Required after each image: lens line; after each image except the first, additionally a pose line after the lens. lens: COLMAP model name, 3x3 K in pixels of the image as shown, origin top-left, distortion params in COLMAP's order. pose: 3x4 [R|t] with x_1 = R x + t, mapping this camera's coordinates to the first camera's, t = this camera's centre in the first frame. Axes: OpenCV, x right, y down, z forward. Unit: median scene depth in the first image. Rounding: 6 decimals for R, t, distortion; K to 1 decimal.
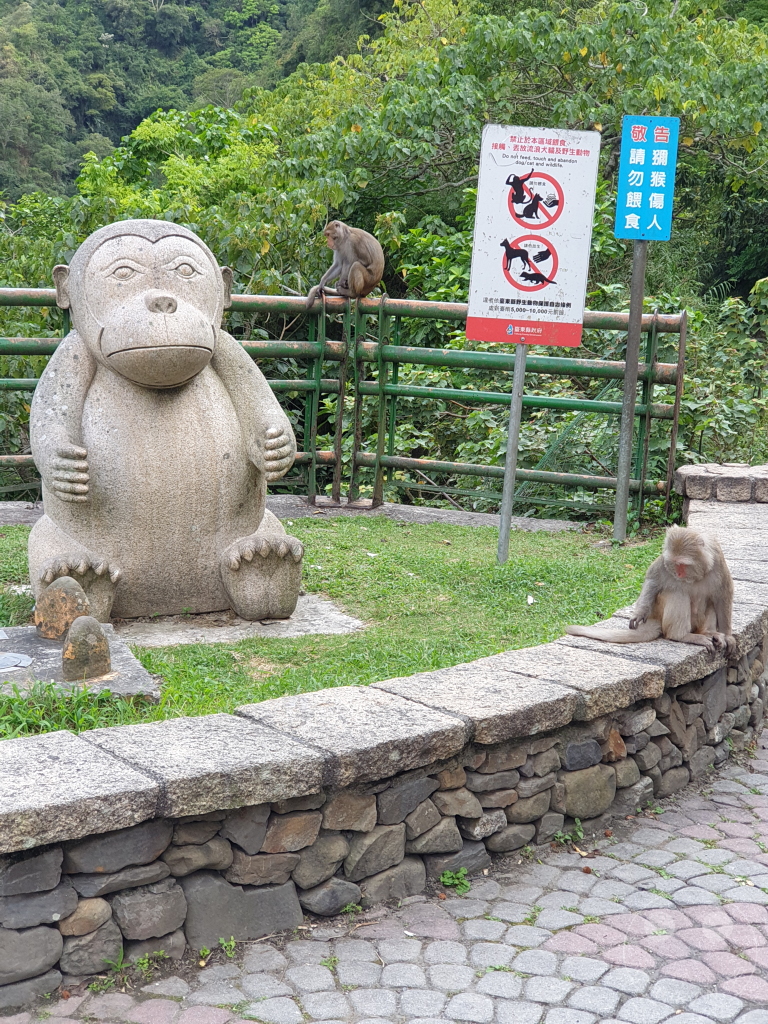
lens RADIAL K [[1459.0, 0, 384.0], [0, 1459.0, 512.0], [0, 0, 1]] dist [0.251585, -1.263776]
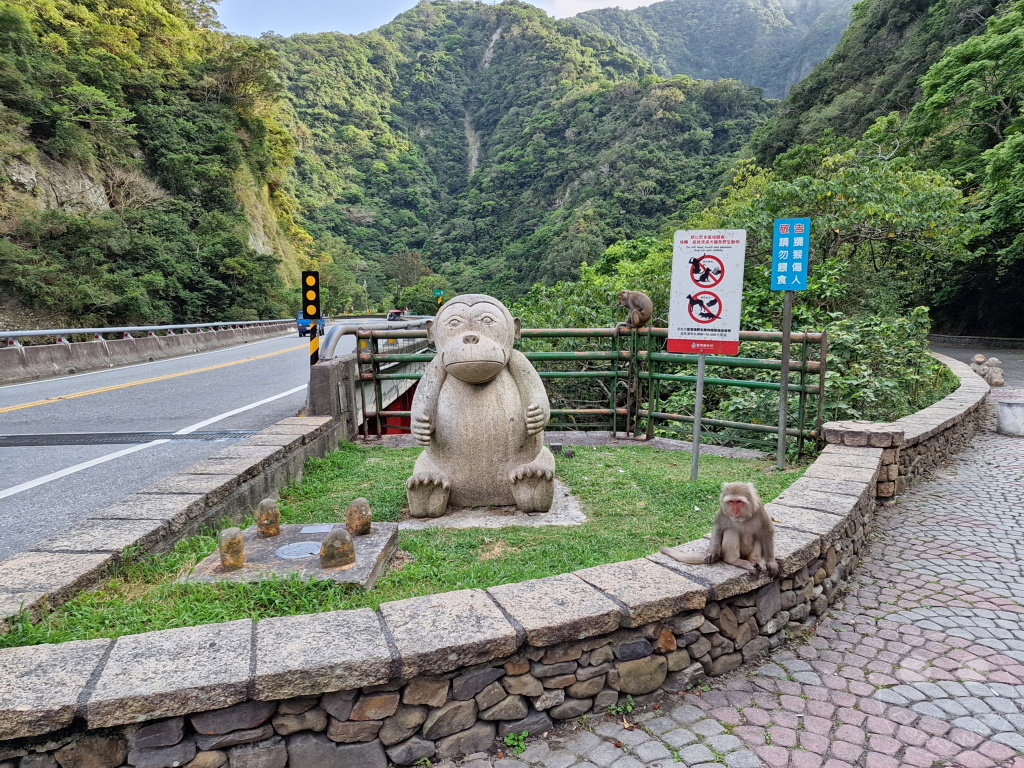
lens RADIAL K [[663.9, 0, 512.0], [0, 663.9, 384.0], [0, 0, 1]] dist [0.102111, -0.111581]
pose [[0.946298, -0.001835, -0.323292, 0.212965], [-0.016628, 0.998384, -0.054339, -0.050892], [0.322869, 0.056796, 0.944738, 0.293844]]
